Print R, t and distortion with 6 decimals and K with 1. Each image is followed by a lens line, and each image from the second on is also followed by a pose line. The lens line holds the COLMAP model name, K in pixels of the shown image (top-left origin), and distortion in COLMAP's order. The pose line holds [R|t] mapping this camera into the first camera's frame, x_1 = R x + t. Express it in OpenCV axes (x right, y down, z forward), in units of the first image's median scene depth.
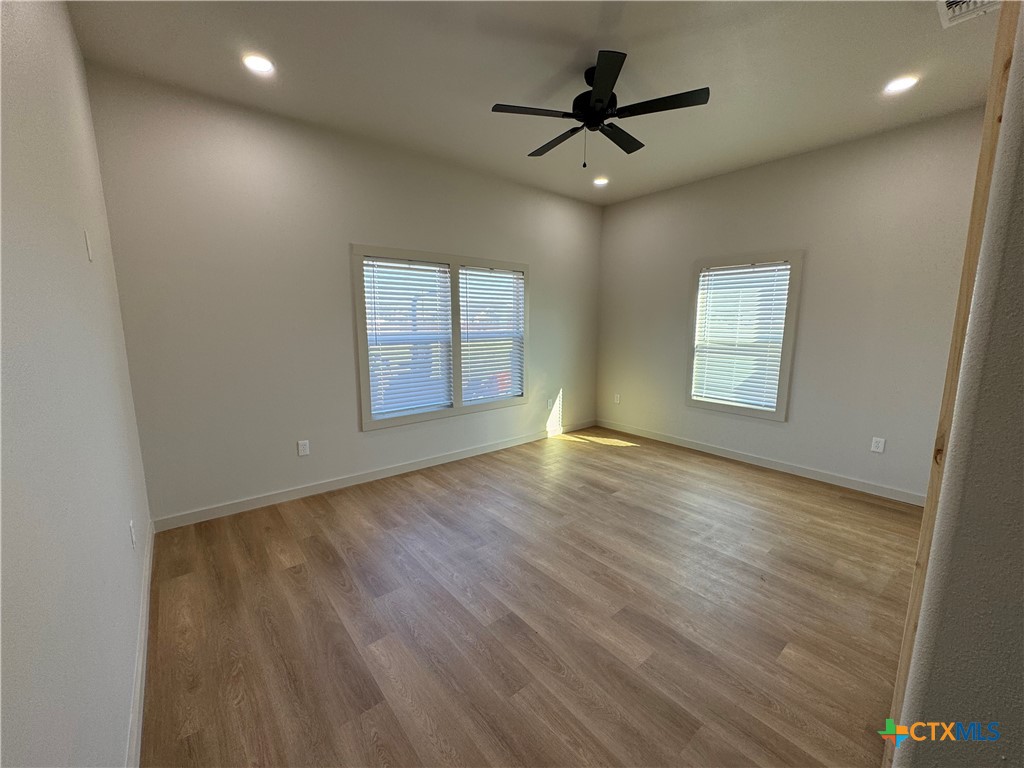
lens RADIAL K [[407.9, 0, 512.0], [0, 407.9, 384.2], [0, 0, 1]] dist [-0.003832, 0.000544]
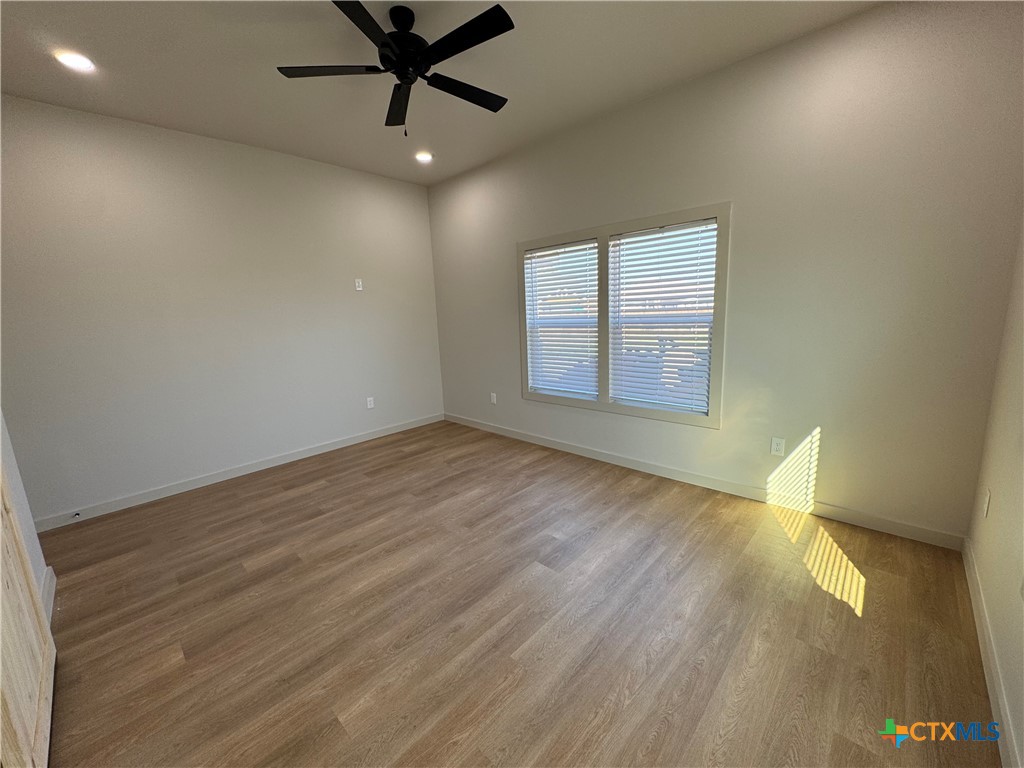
lens RADIAL K [[407.9, 0, 512.5], [0, 407.9, 384.5], [0, 0, 1]] dist [-0.003832, 0.000544]
pose [[0.118709, 0.174863, -0.977410, 0.825178], [-0.108410, 0.980769, 0.162297, -0.120777], [0.986993, 0.086695, 0.135383, 0.817844]]
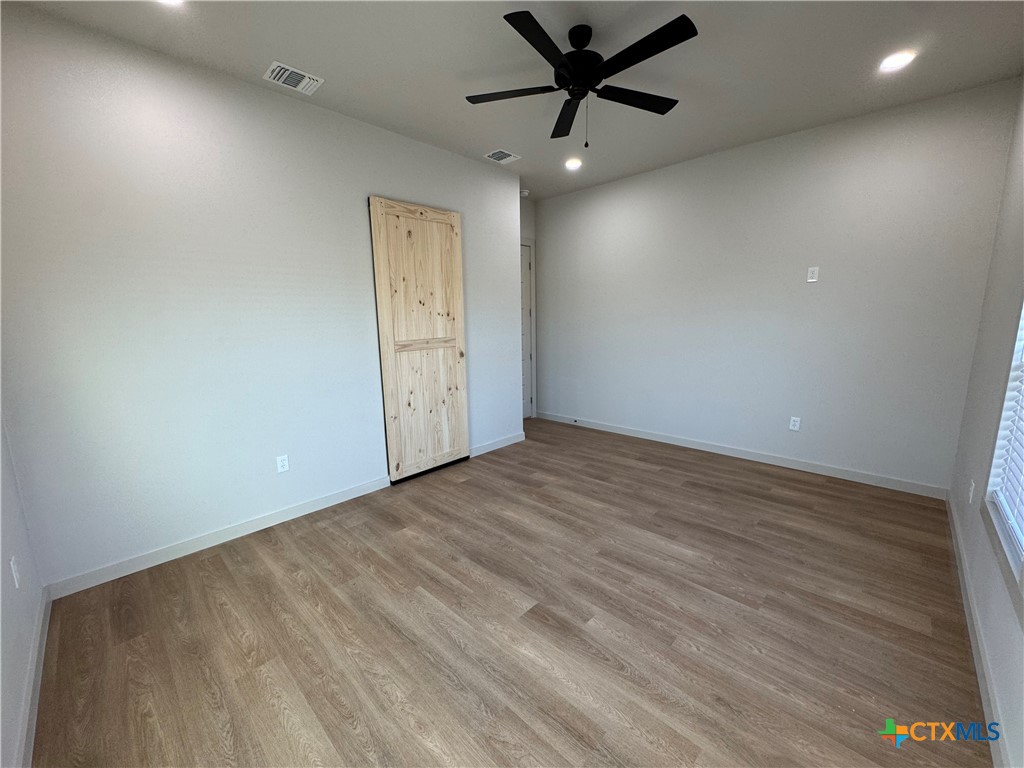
lens RADIAL K [[407.9, 0, 513.2], [0, 407.9, 384.7], [0, 0, 1]] dist [-0.003832, 0.000544]
pose [[-0.993077, 0.033030, -0.112722, 0.327352], [-0.004096, 0.949330, 0.314254, -0.221530], [0.117390, 0.312540, -0.942623, 1.422016]]
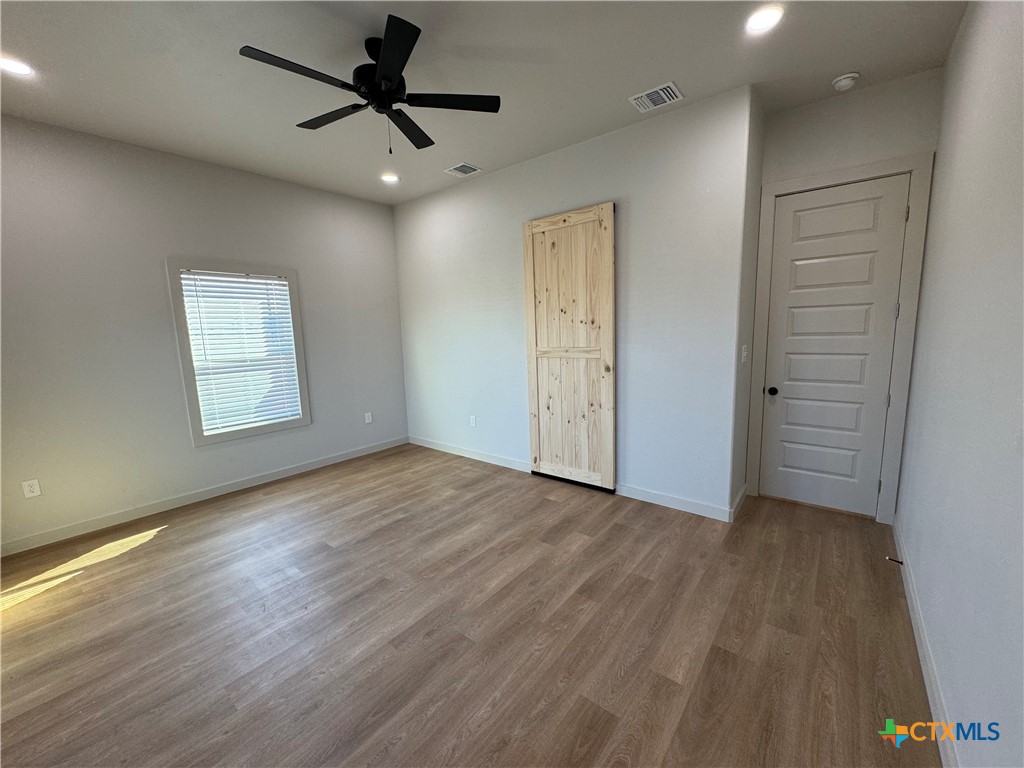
lens RADIAL K [[407.9, 0, 511.9], [0, 407.9, 385.9], [0, 0, 1]] dist [-0.003832, 0.000544]
pose [[-0.196102, -0.138382, 0.970770, -0.546654], [0.176876, 0.968762, 0.173826, -0.114026], [-0.964499, 0.205794, -0.165500, 0.706180]]
